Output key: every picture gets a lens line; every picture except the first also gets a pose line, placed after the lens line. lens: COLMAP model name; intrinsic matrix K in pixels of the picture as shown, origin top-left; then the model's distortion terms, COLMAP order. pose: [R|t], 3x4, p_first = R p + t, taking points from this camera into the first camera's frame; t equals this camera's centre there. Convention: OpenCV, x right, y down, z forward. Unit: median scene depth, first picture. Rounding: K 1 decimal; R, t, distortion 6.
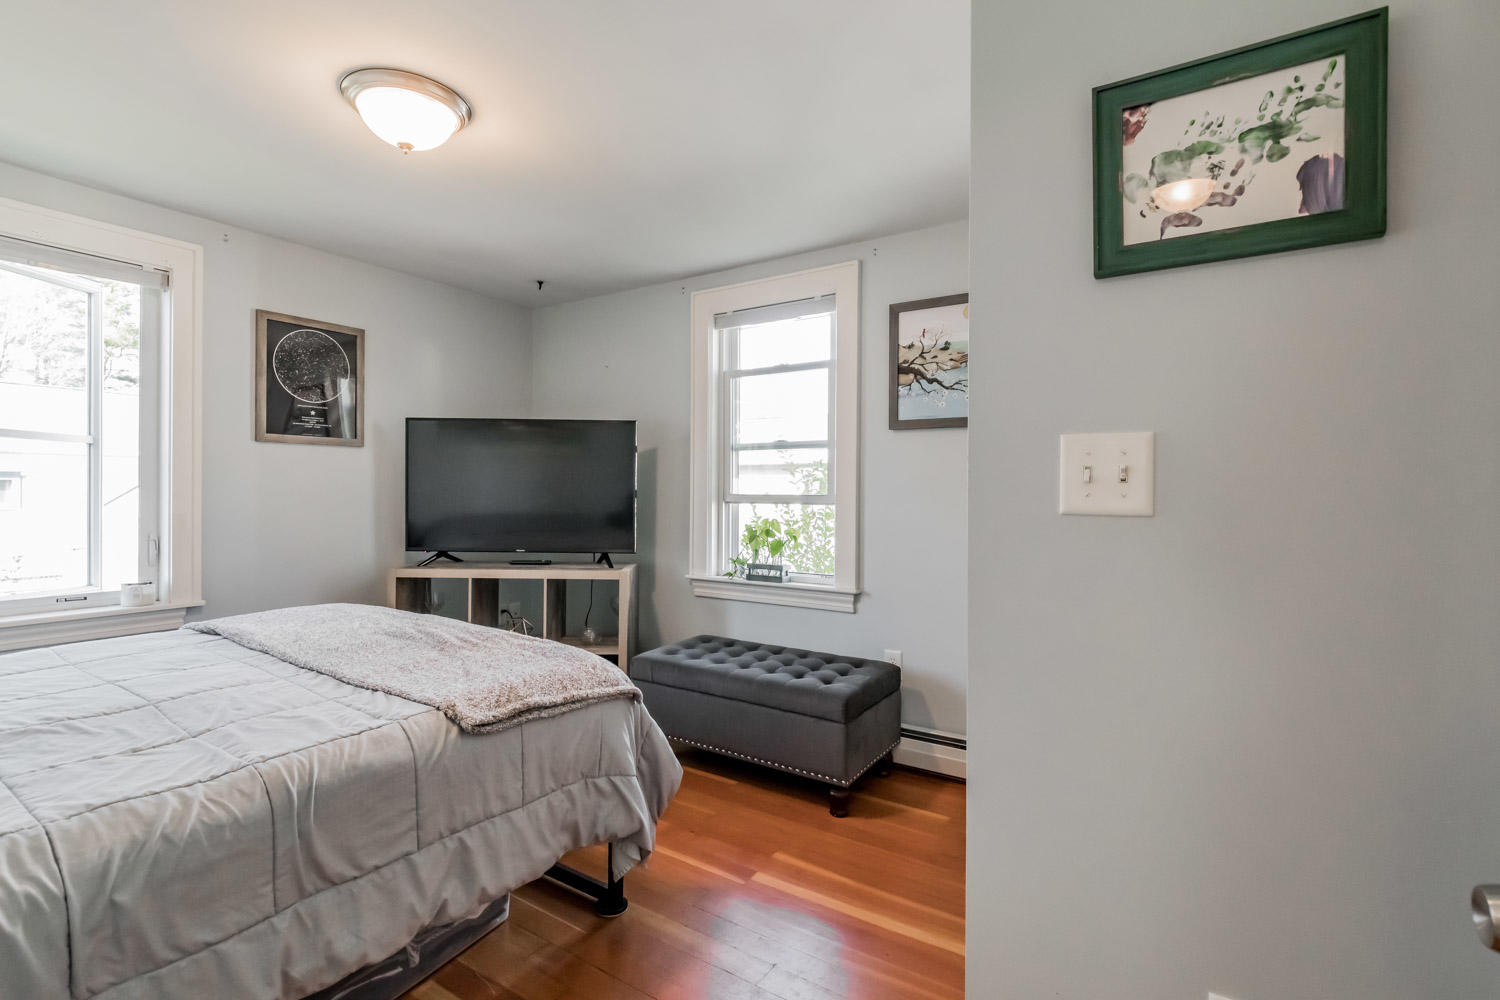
lens RADIAL K [[696.0, 0, 746.0], [0, 696.0, 496.9], [0, 0, 1]] dist [-0.001805, -0.001678]
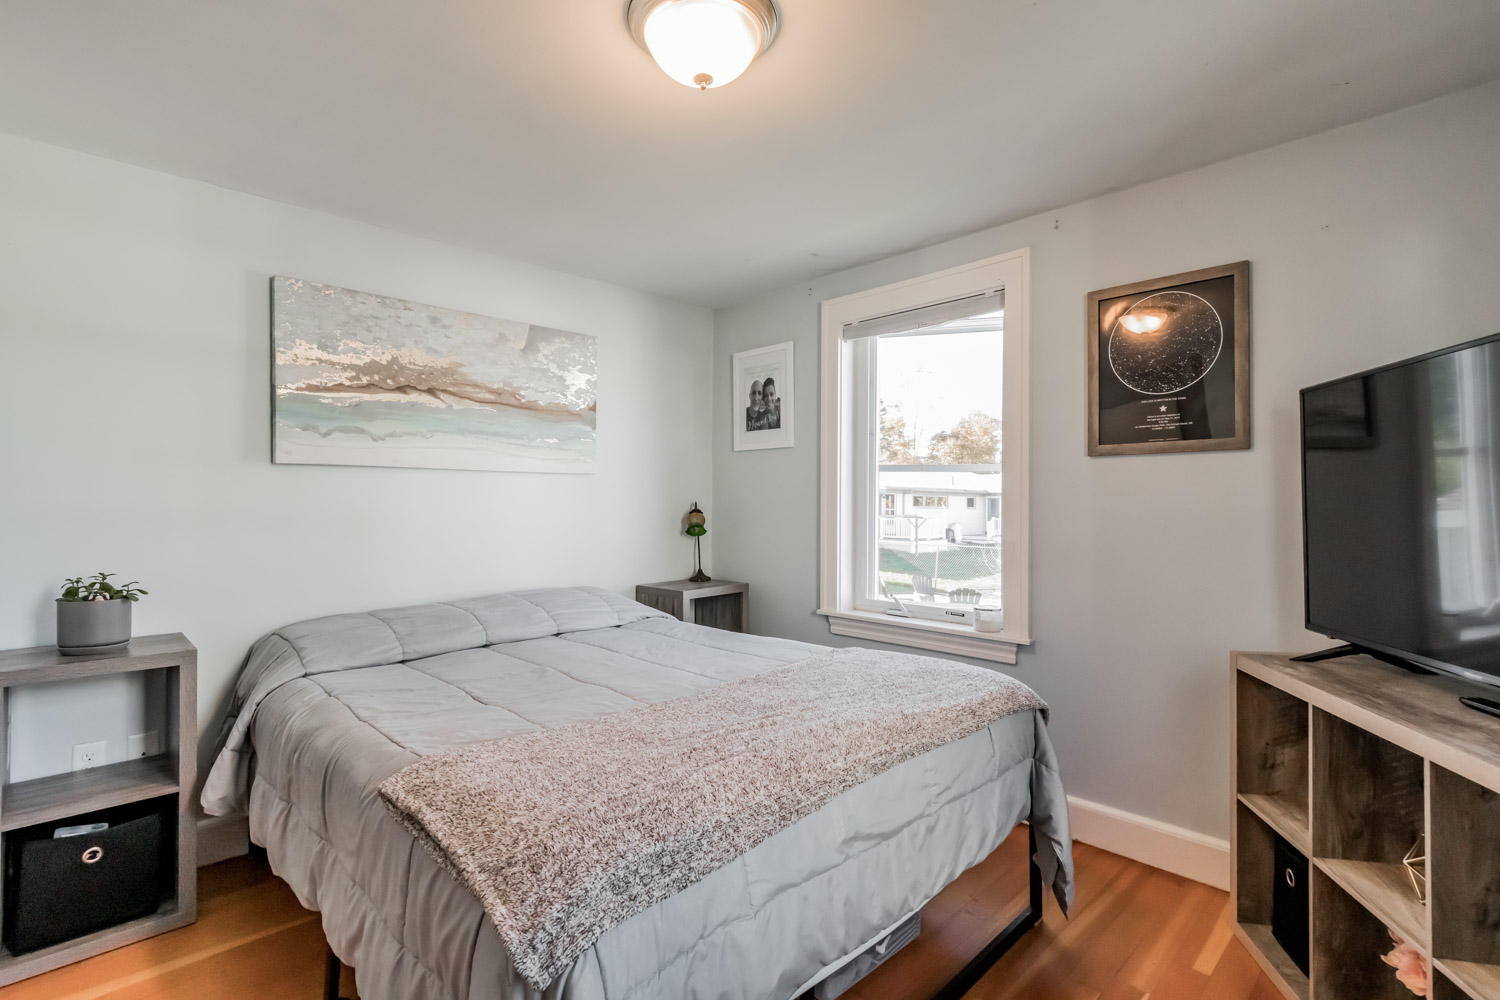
lens RADIAL K [[696.0, 0, 749.4], [0, 696.0, 498.7], [0, 0, 1]] dist [-0.001805, -0.001678]
pose [[-0.201037, -0.014141, -0.979481, 0.153632], [-0.010464, 0.999870, -0.012288, -0.015994], [0.979528, 0.007779, -0.201159, 0.730362]]
